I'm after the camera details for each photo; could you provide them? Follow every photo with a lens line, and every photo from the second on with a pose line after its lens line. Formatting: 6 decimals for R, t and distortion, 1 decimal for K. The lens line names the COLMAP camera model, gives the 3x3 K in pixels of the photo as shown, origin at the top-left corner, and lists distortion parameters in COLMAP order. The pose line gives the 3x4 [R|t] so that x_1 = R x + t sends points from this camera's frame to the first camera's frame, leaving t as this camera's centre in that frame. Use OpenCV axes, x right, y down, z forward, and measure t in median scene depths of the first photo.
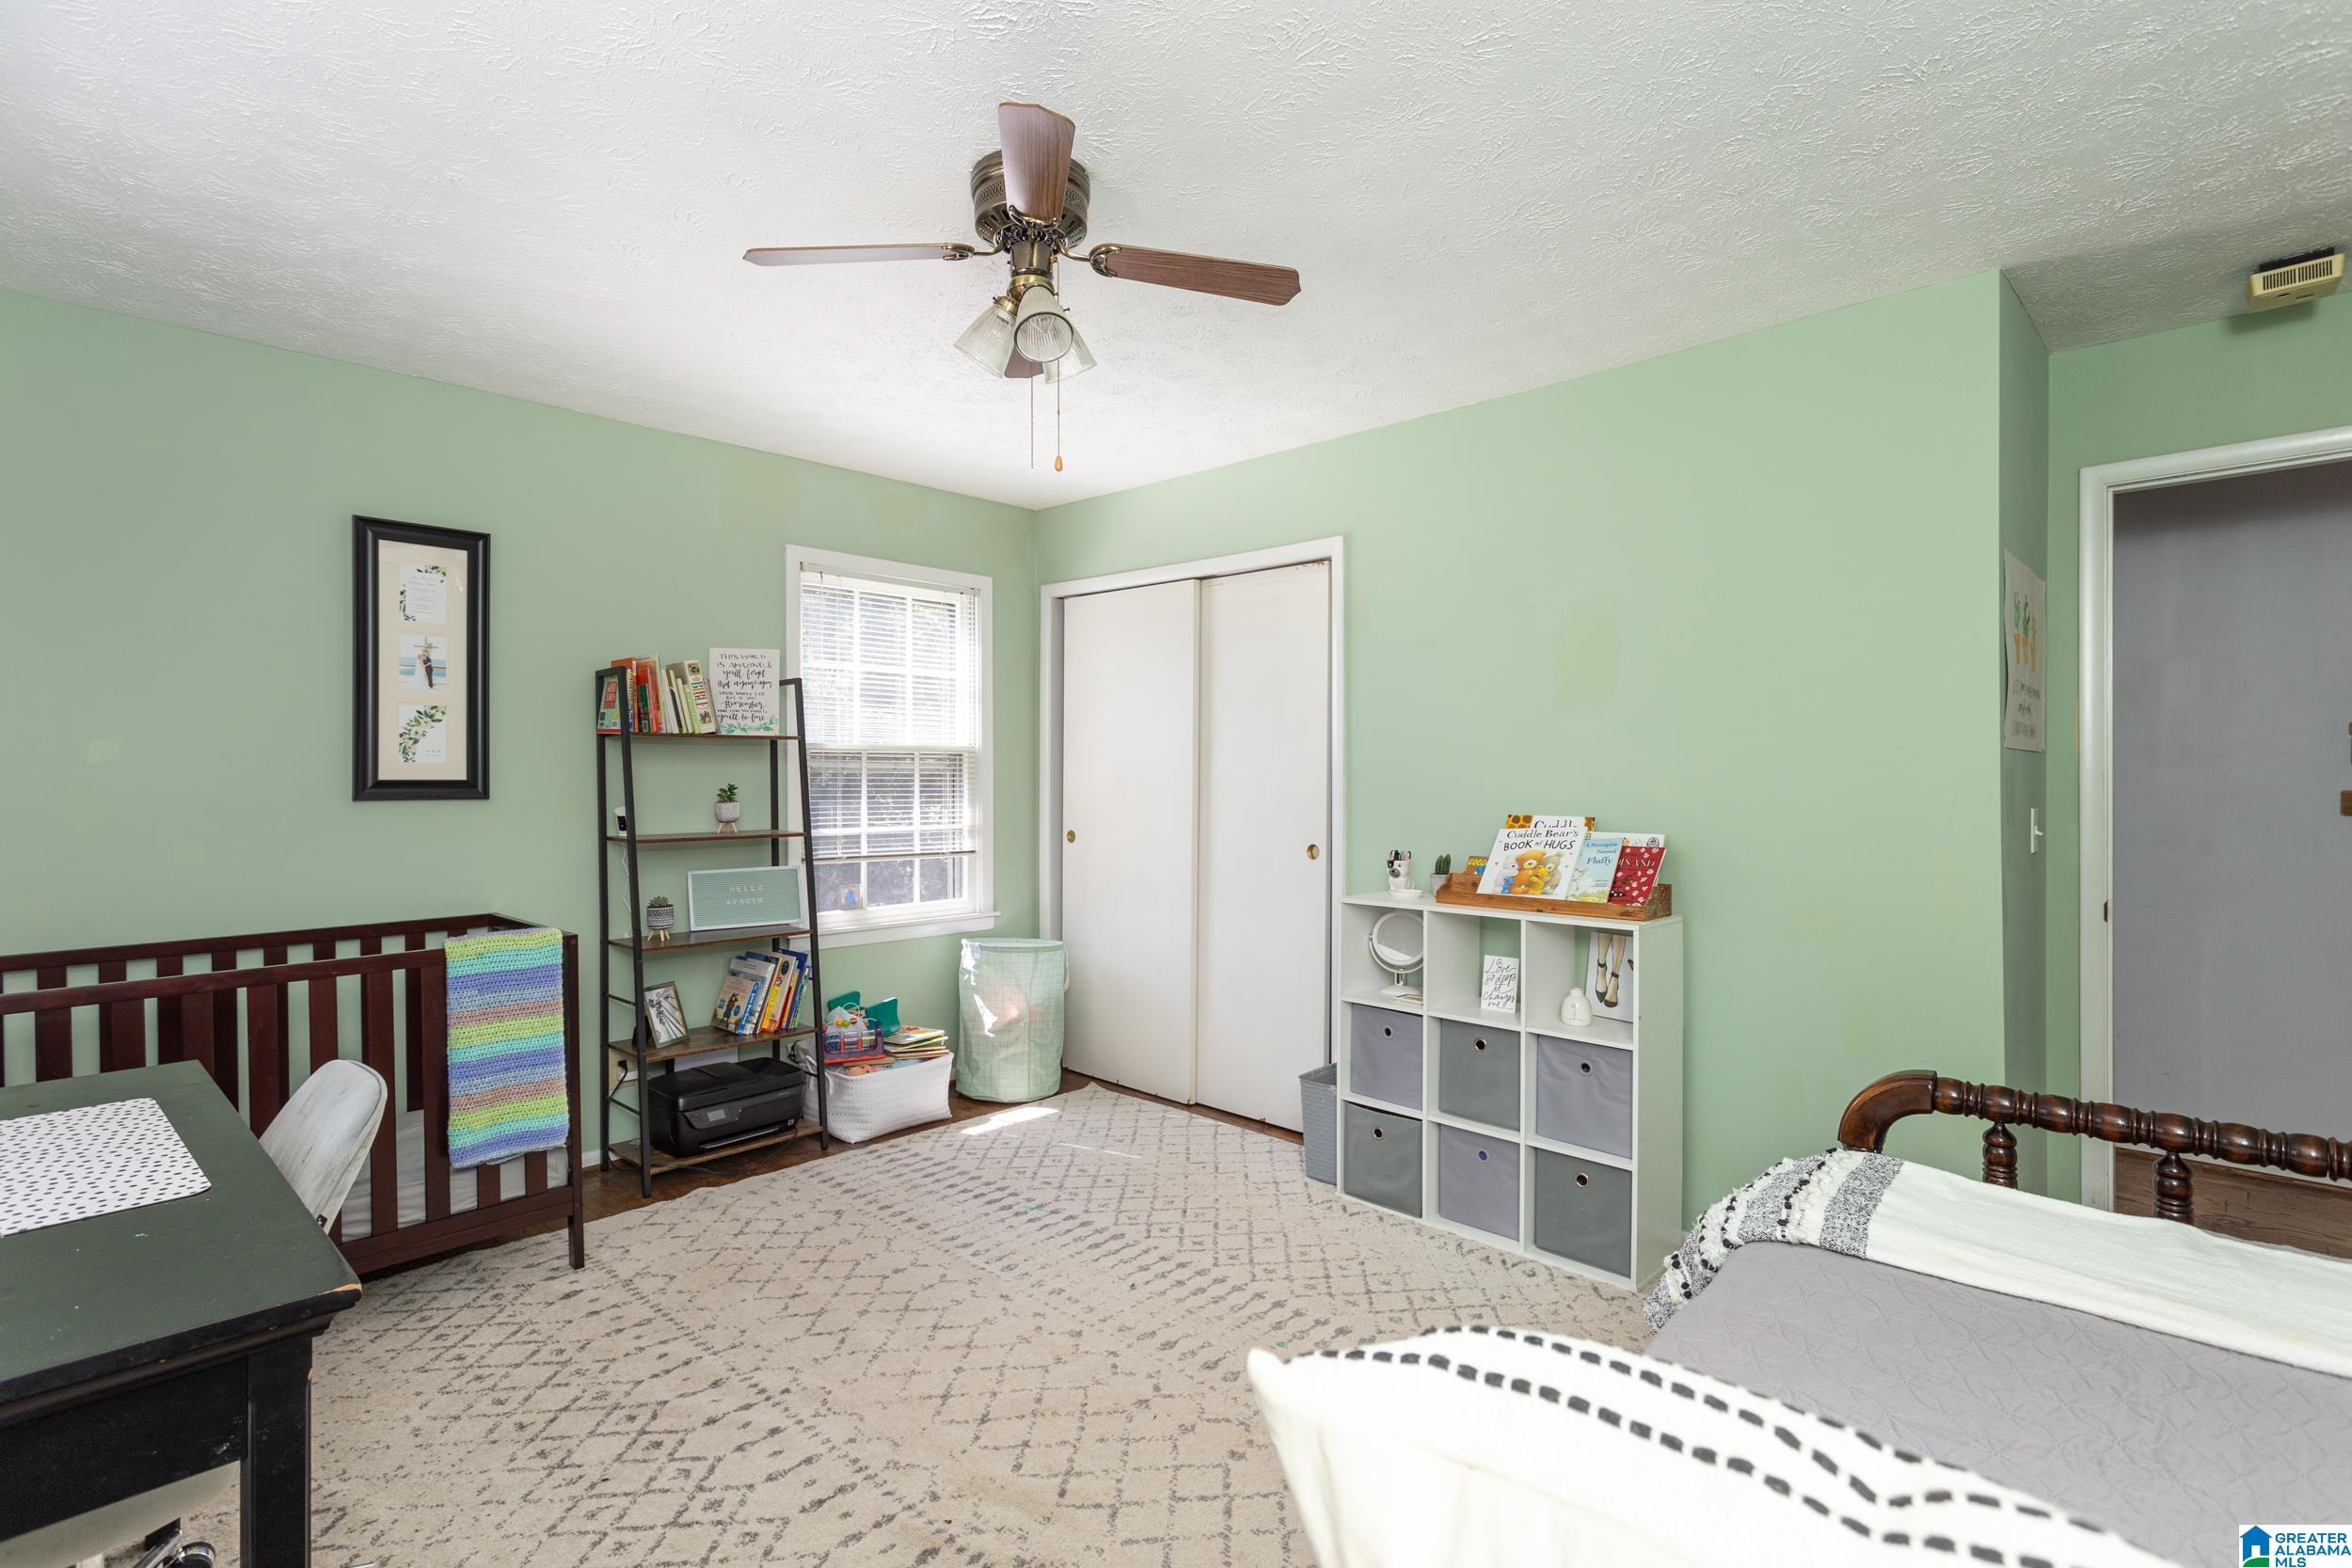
lens RADIAL K [[1122.1, 0, 1178.3], [0, 1122.1, 789.4], [0, 0, 1]] dist [0.000025, 0.000130]
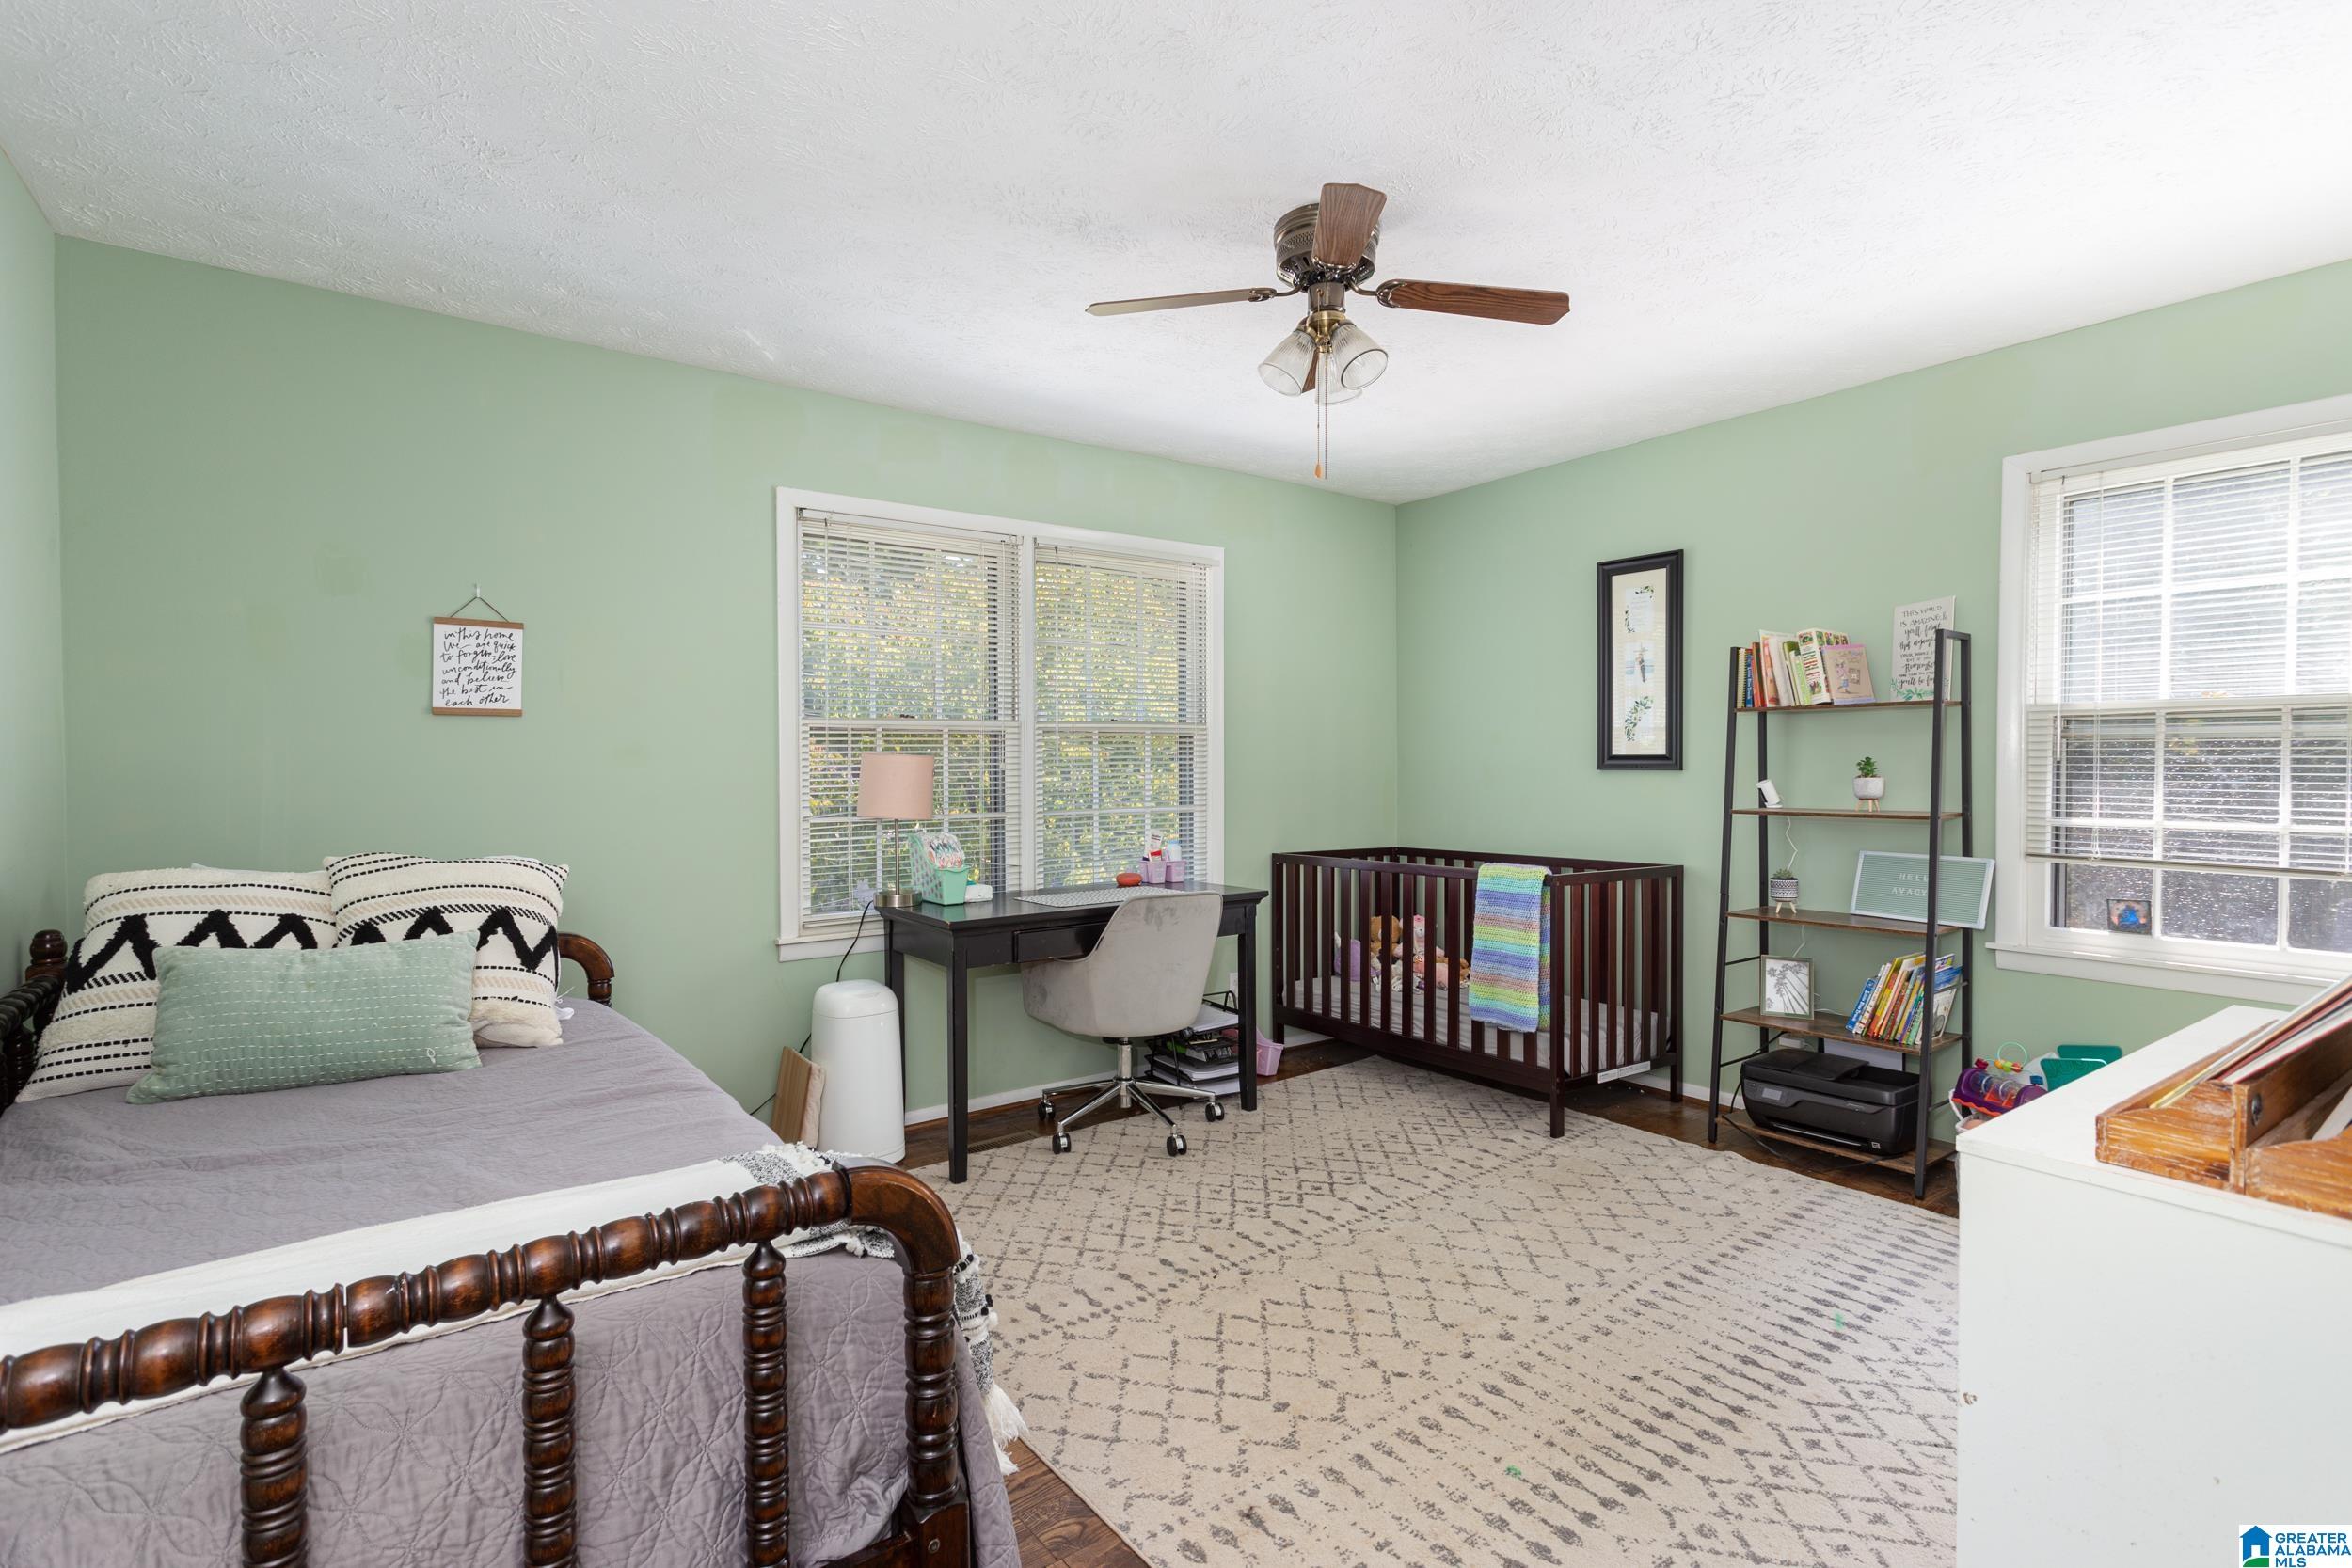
lens RADIAL K [[1143.4, 0, 1176.0], [0, 1143.4, 784.0], [0, 0, 1]] dist [0.001764, 0.000287]
pose [[-0.186049, 0.018562, -0.982365, 0.732260], [-0.008192, 0.999757, 0.020442, 0.002988], [0.982506, 0.011851, -0.185851, 0.737426]]
